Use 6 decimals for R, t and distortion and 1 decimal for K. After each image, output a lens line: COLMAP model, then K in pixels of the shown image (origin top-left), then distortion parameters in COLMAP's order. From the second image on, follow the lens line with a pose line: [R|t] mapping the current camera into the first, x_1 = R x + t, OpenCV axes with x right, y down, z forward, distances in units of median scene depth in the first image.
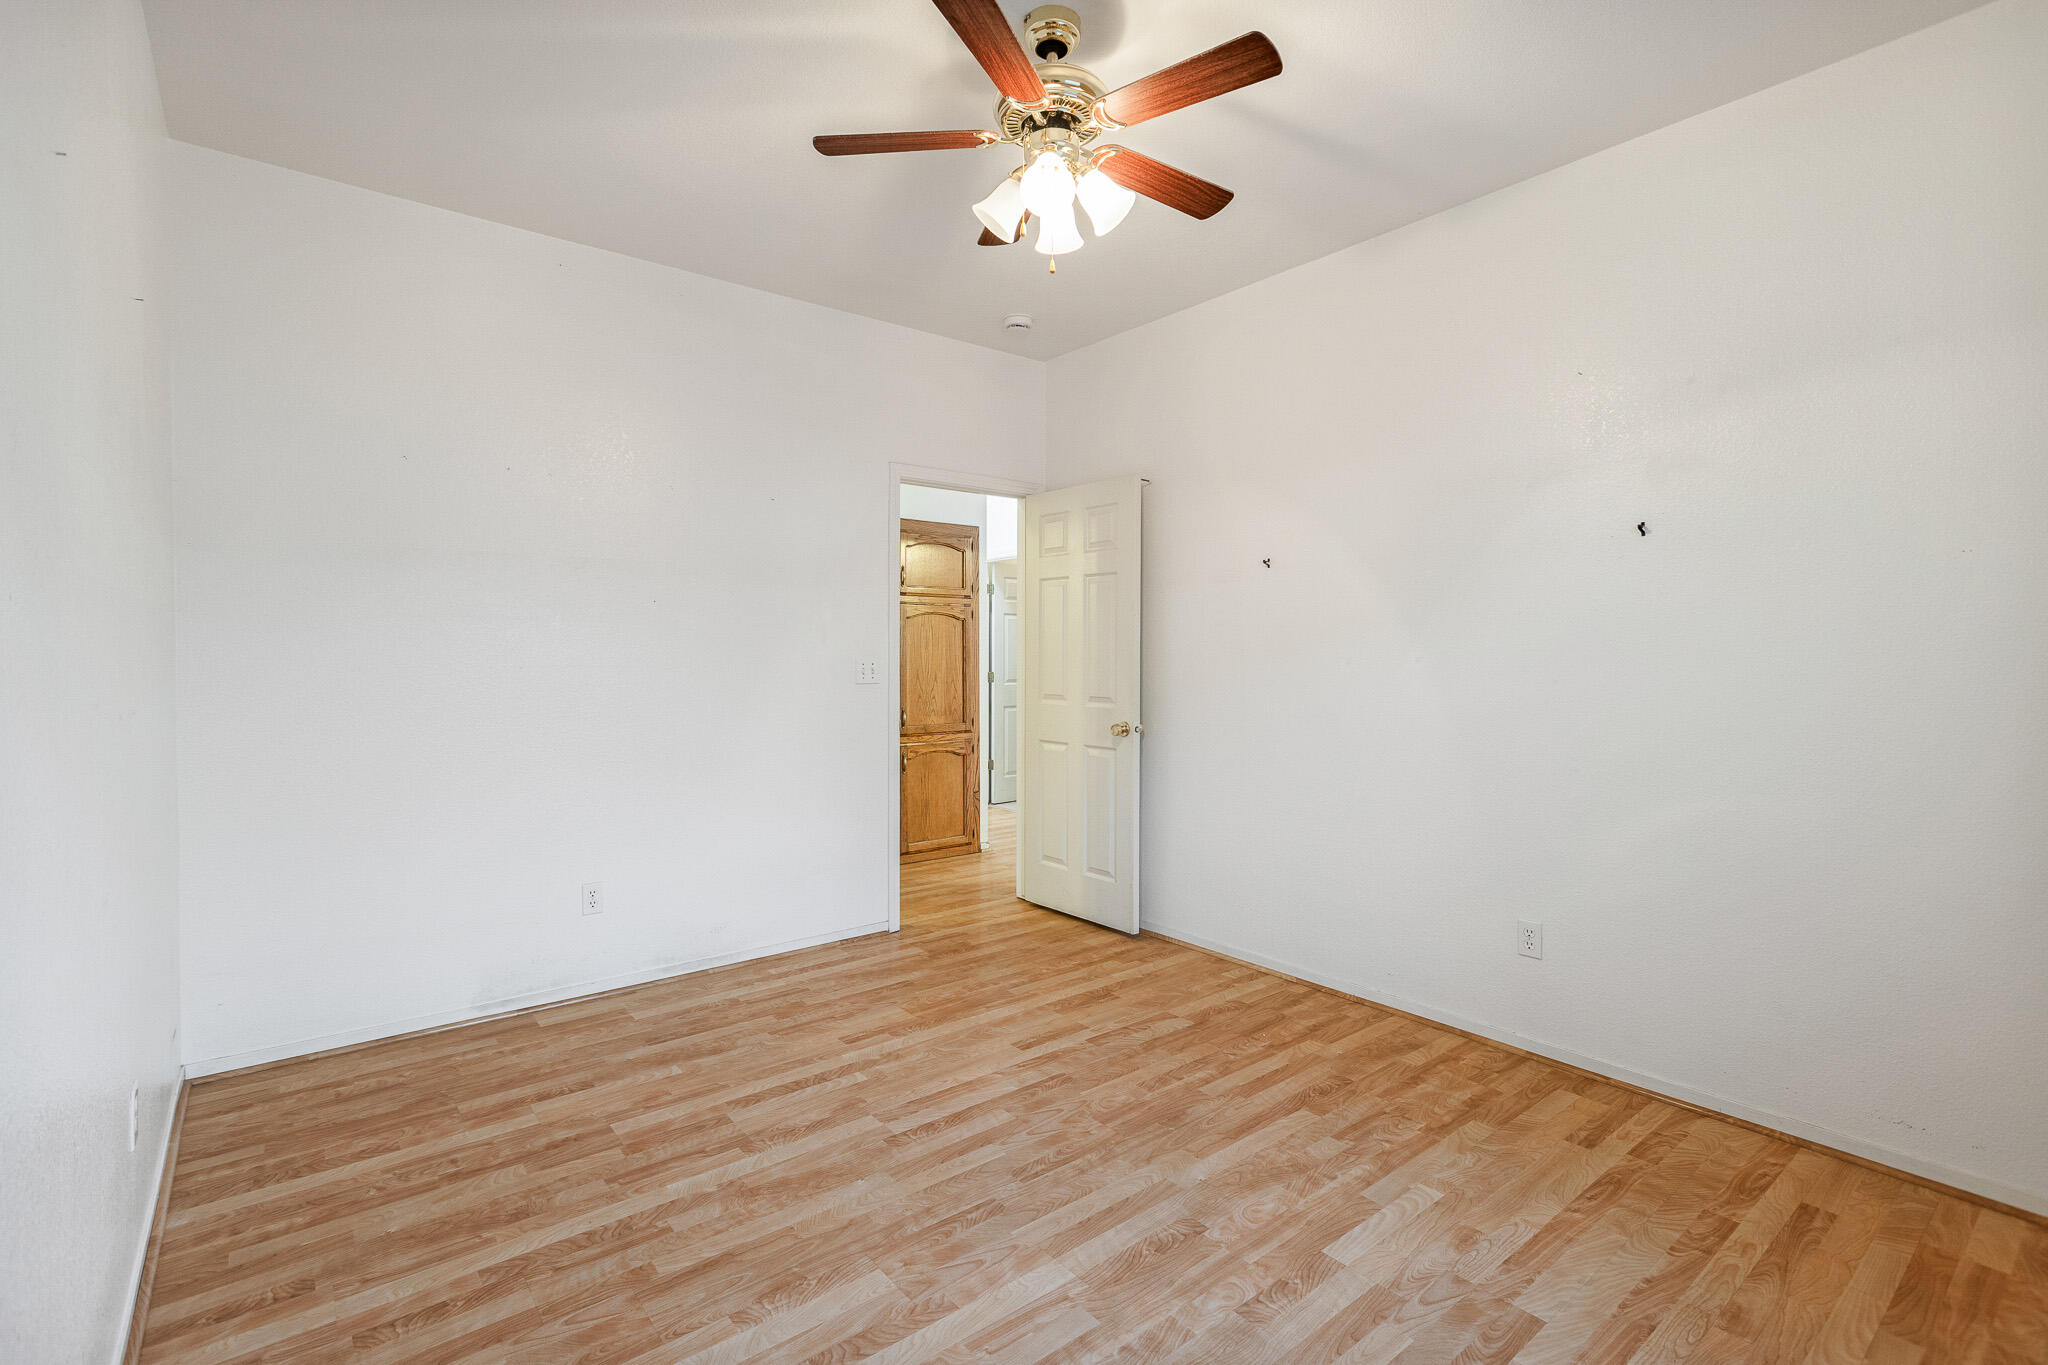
lens RADIAL K [[942.4, 0, 1025.7], [0, 942.4, 651.0], [0, 0, 1]] dist [0.004543, -0.001371]
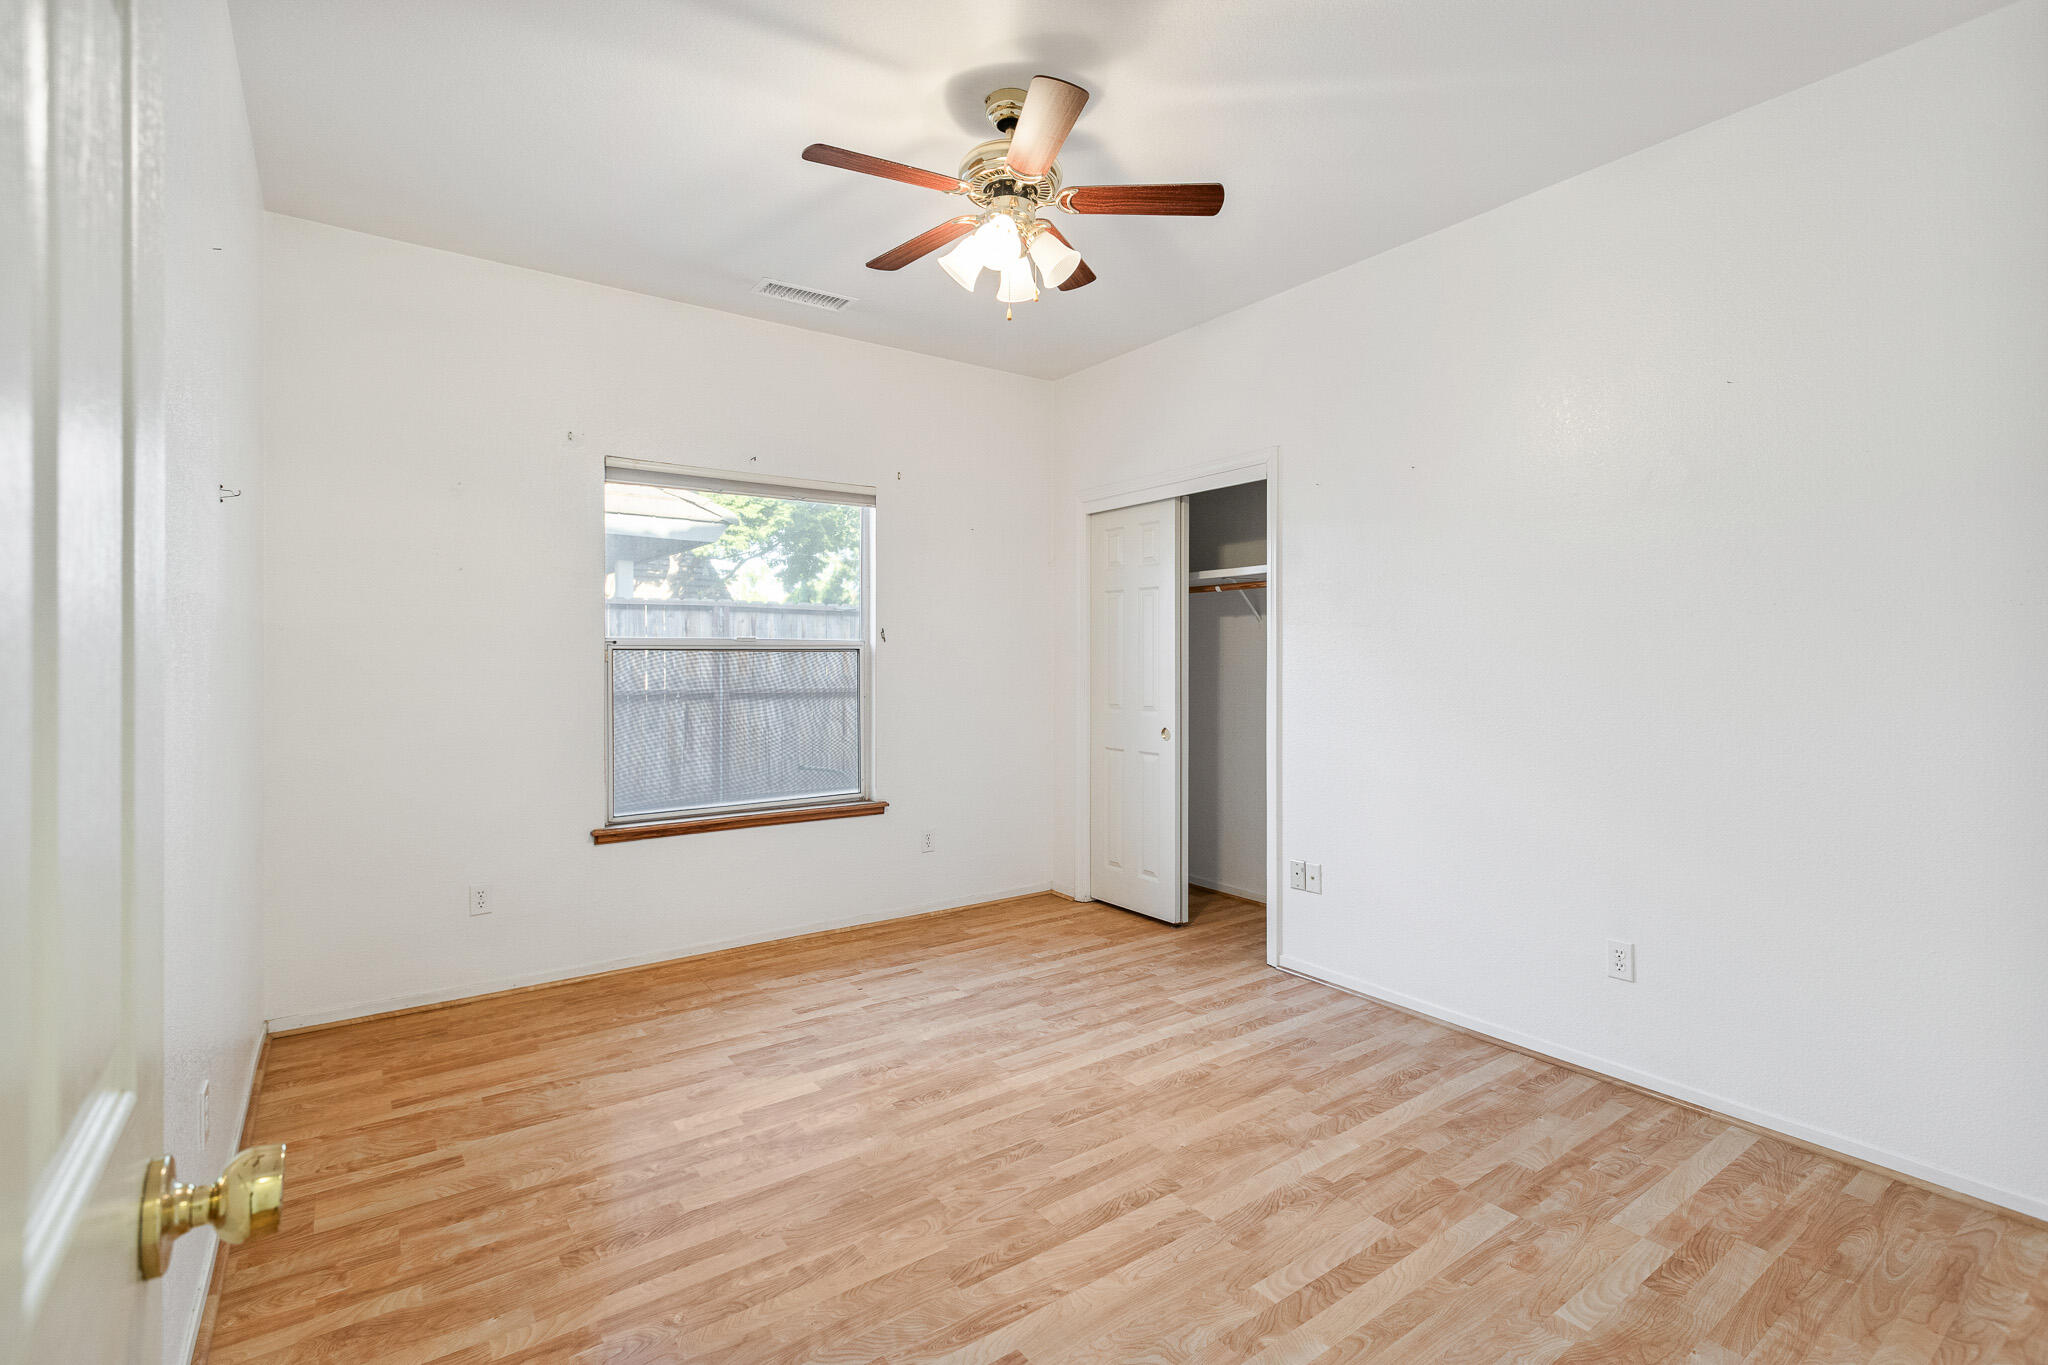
lens RADIAL K [[942.4, 0, 1025.7], [0, 942.4, 651.0], [0, 0, 1]] dist [0.004543, -0.001371]
pose [[-0.998740, -0.000830, 0.050178, -0.044950], [-0.001312, 0.999953, -0.009576, 0.005446], [-0.050167, -0.009630, -0.998694, 1.951912]]
